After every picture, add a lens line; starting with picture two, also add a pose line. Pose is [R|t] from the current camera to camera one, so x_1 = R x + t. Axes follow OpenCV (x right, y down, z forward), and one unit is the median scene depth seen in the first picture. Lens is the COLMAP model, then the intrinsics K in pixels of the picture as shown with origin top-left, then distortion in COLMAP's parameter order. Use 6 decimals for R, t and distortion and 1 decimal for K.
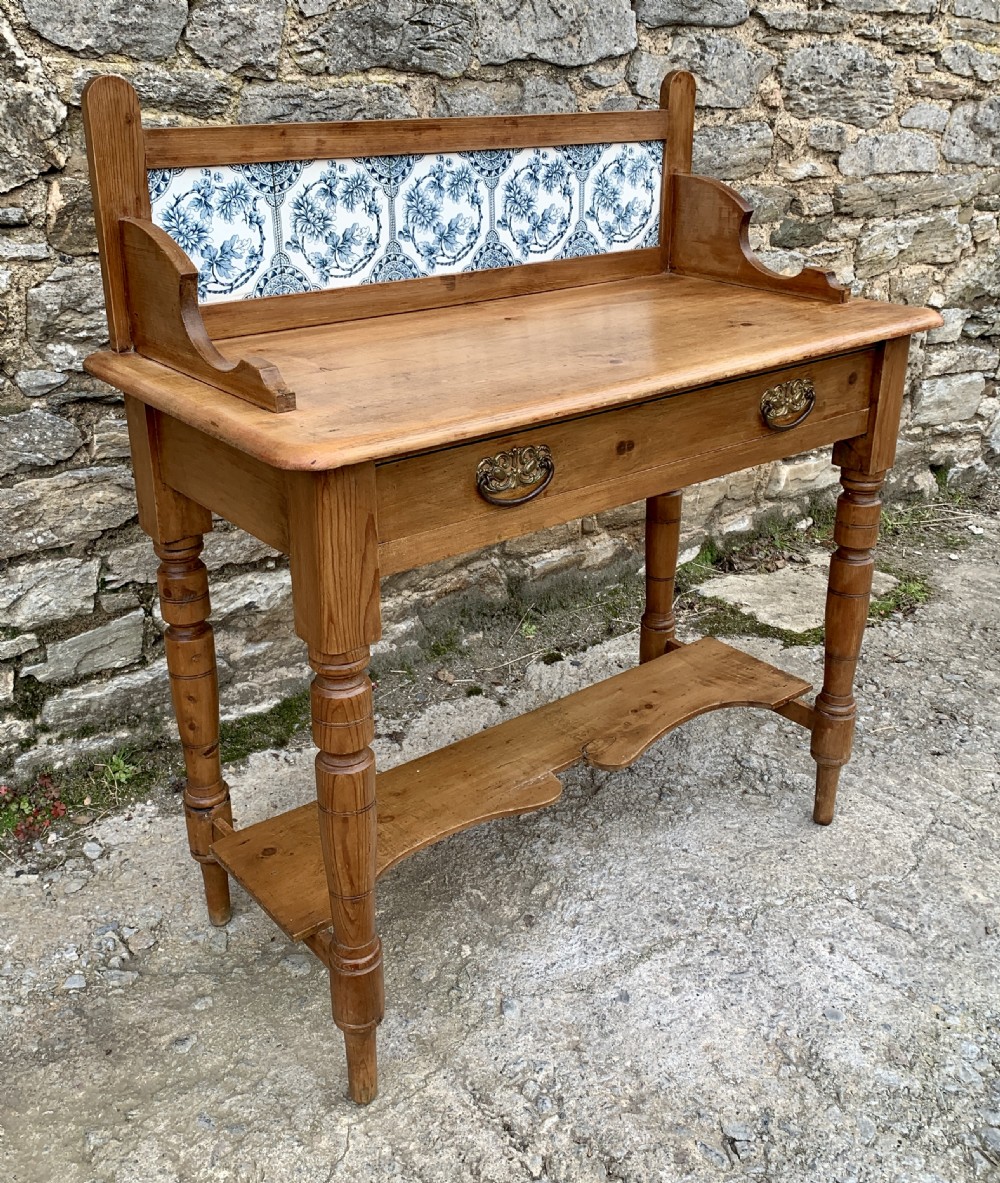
lens RADIAL K [[1184.1, 0, 481.6], [0, 1184.1, 539.6], [0, 0, 1]] dist [0.021108, -0.013541]
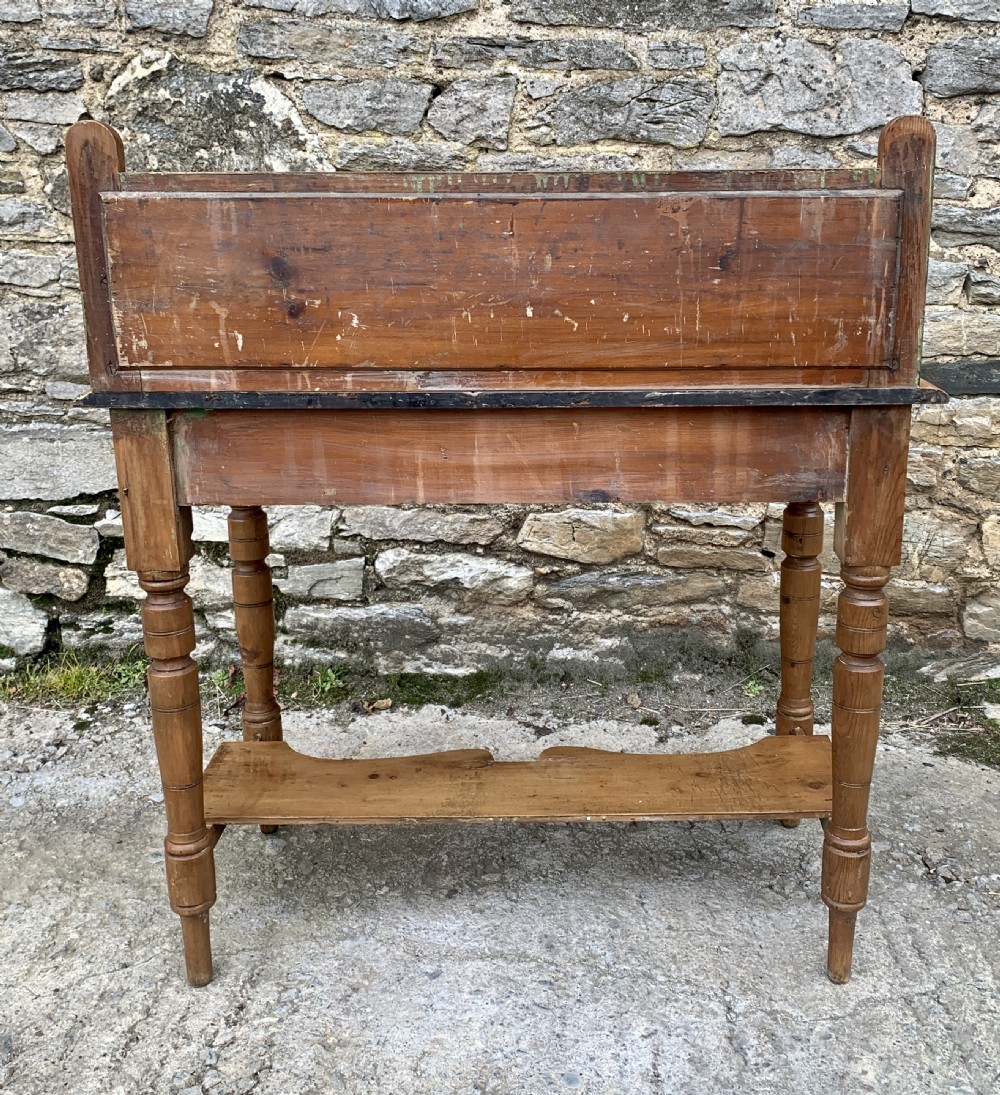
lens RADIAL K [[1145.6, 0, 558.5], [0, 1145.6, 483.9], [0, 0, 1]] dist [0.088242, -0.160931]
pose [[0.775641, 0.159595, -0.610665, 0.674728], [-0.229799, 0.972507, -0.037719, -0.021849], [0.587856, 0.169586, 0.790991, 0.159481]]
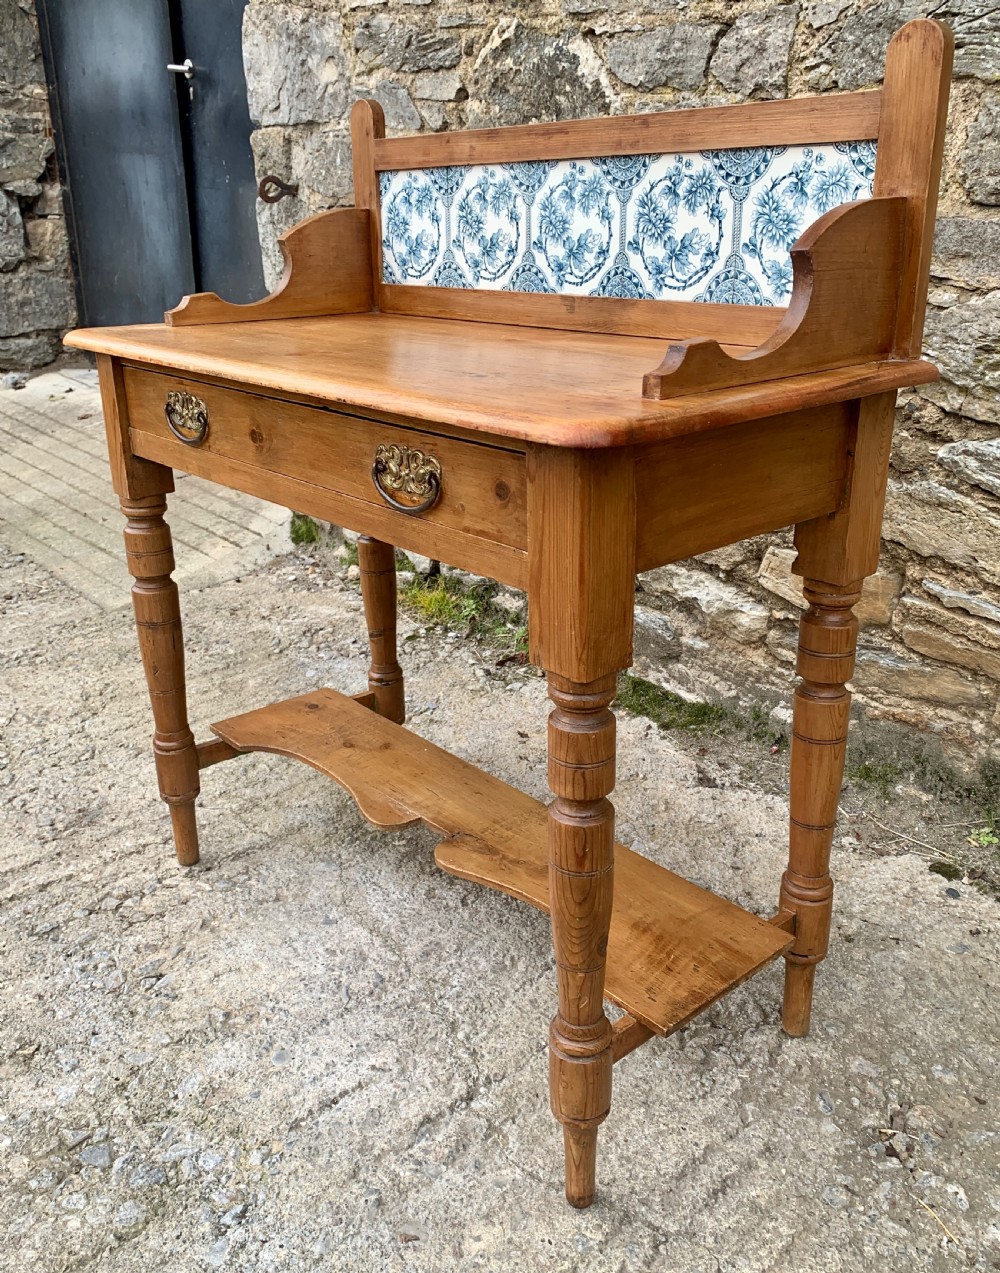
lens RADIAL K [[1094.5, 0, 528.3], [0, 1094.5, 629.6], [0, 0, 1]] dist [0.012888, -0.001333]
pose [[0.071379, 0.371492, -0.925688, 0.872382], [-0.357220, 0.876019, 0.324014, -0.227471], [0.931289, 0.307546, 0.195234, 0.788063]]
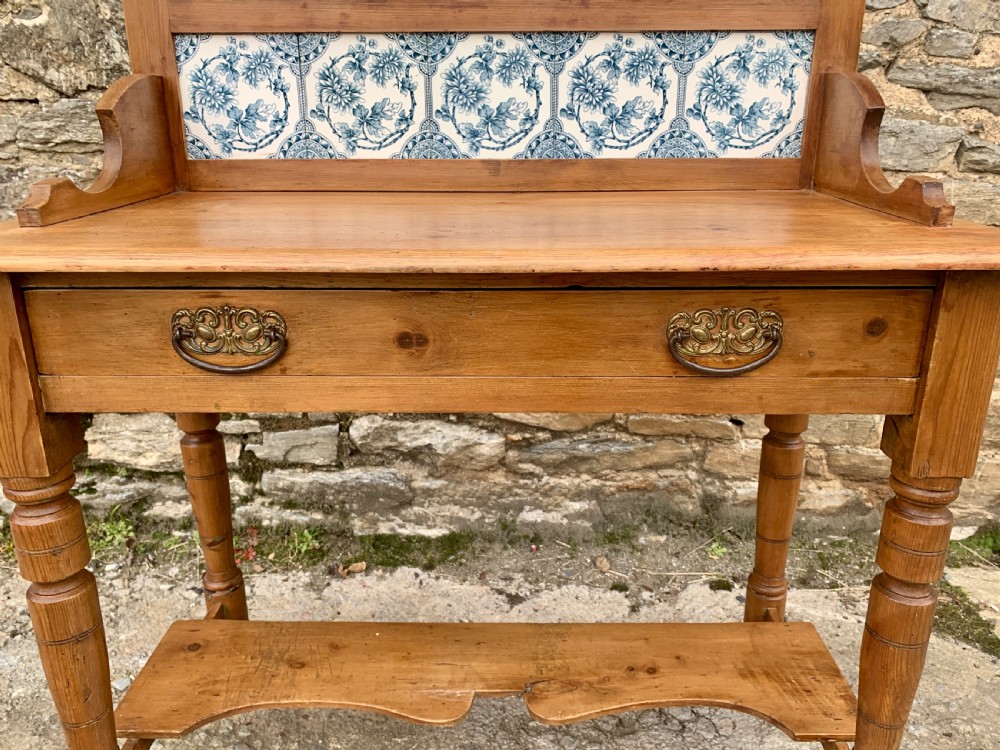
lens RADIAL K [[779.8, 0, 500.0], [0, 779.8, 375.0], [0, 0, 1]] dist [0.015255, -0.006189]
pose [[0.781479, 0.203876, -0.589683, 0.370905], [-0.233405, 0.972012, 0.026740, -0.063213], [0.578630, 0.116738, 0.807192, 0.465264]]
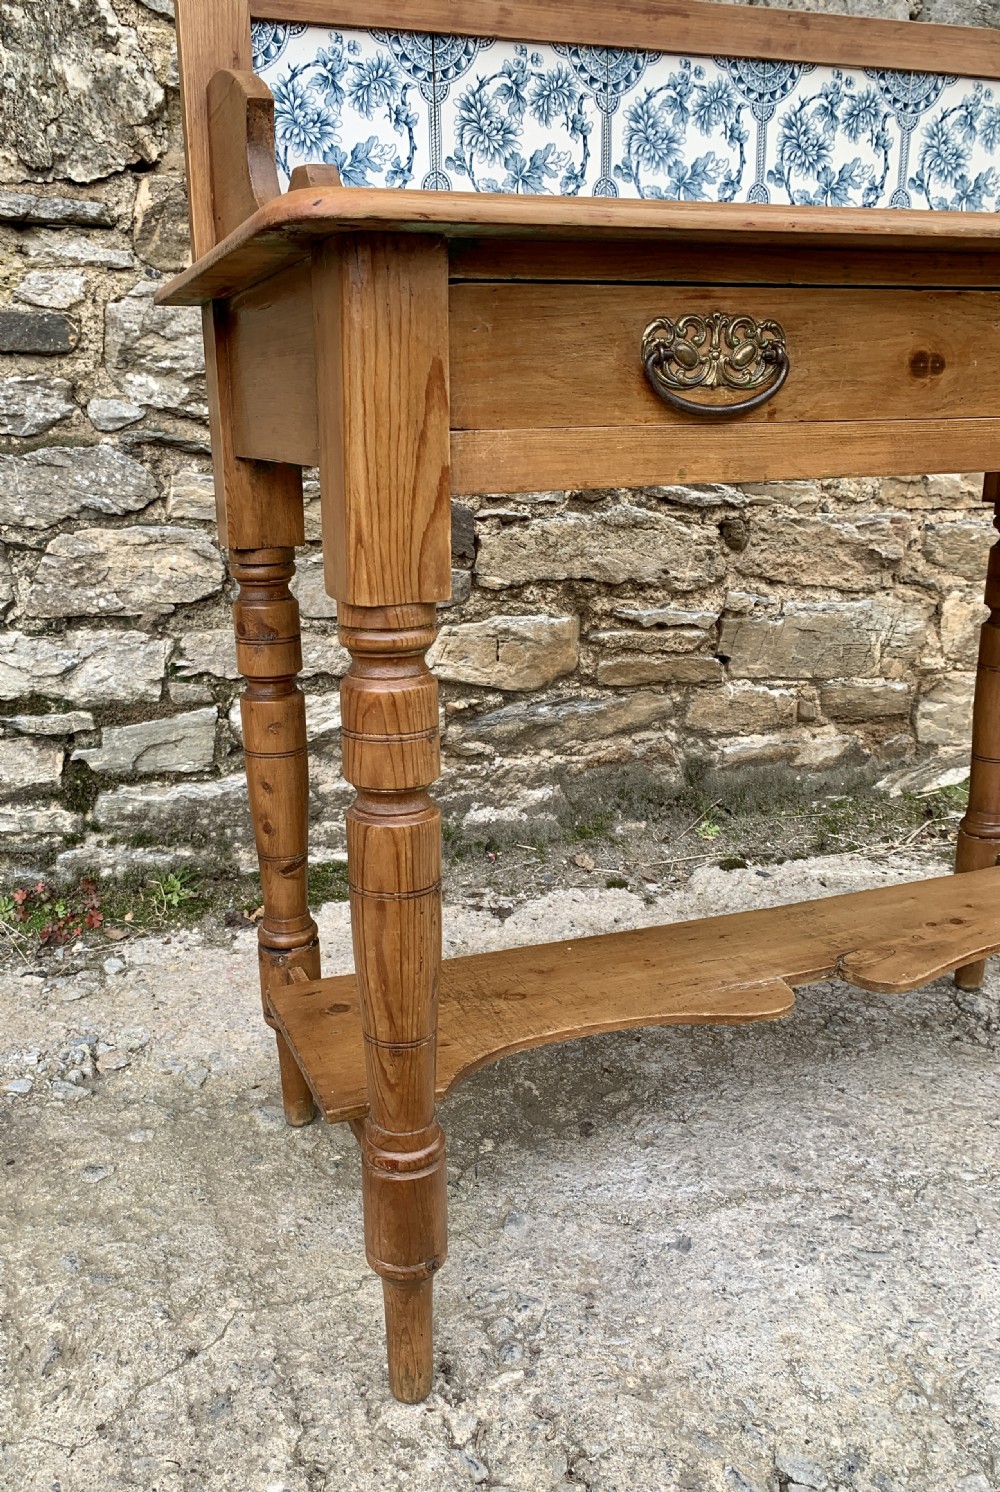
lens RADIAL K [[1193.0, 0, 421.0], [0, 1193.0, 780.4], [0, 0, 1]] dist [0.041922, -0.039590]
pose [[0.945388, 0.096975, -0.311186, 0.147251], [-0.118936, 0.991521, -0.052341, 0.155349], [0.303472, 0.086493, 0.948907, 0.246853]]
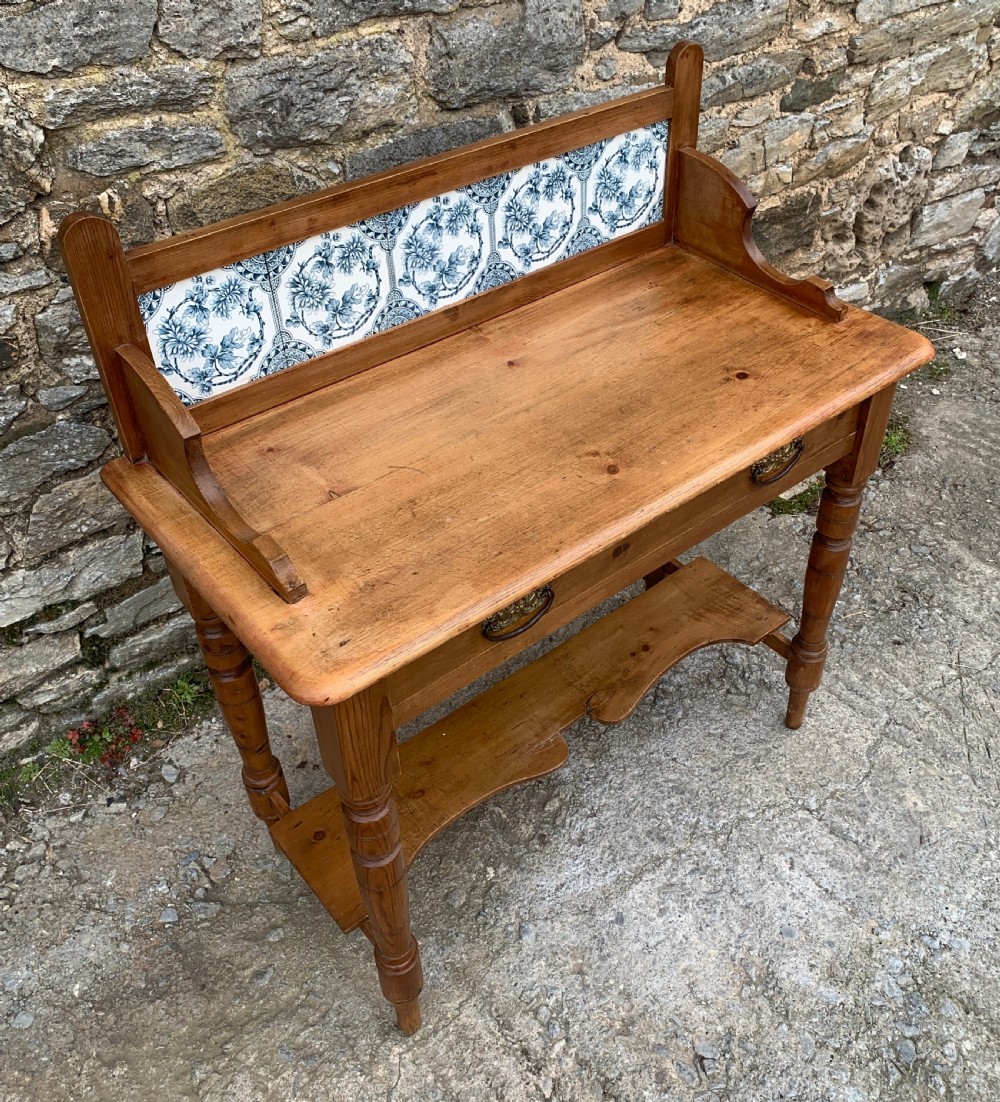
lens RADIAL K [[1067.9, 0, 524.6], [0, 1067.9, 535.8], [0, 0, 1]] dist [0.015331, 0.001989]
pose [[0.999609, -0.026398, 0.009235, 0.019675], [0.022126, 0.948445, 0.316169, -0.302843], [-0.017105, -0.315841, 0.948658, 0.069992]]
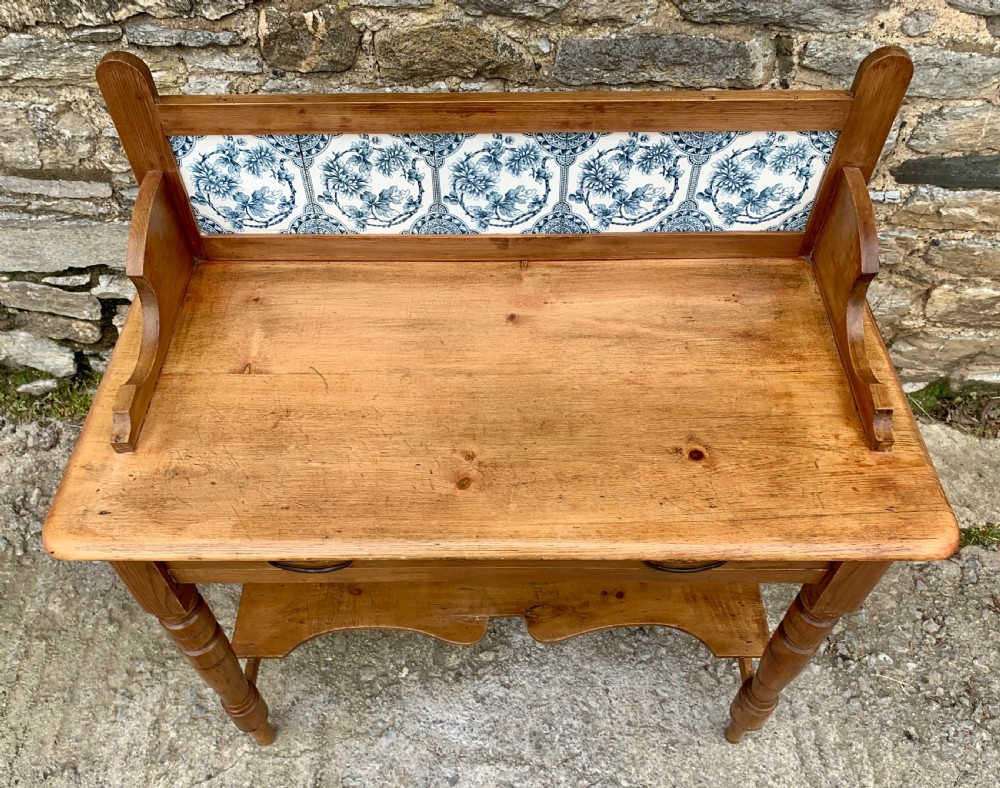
lens RADIAL K [[827.5, 0, 486.0], [0, 827.5, 401.1], [0, 0, 1]] dist [0.015734, -0.002525]
pose [[0.784157, 0.477158, -0.396759, 0.287149], [-0.222496, 0.813027, 0.538035, -0.452795], [0.579304, -0.333627, 0.743707, 0.394633]]
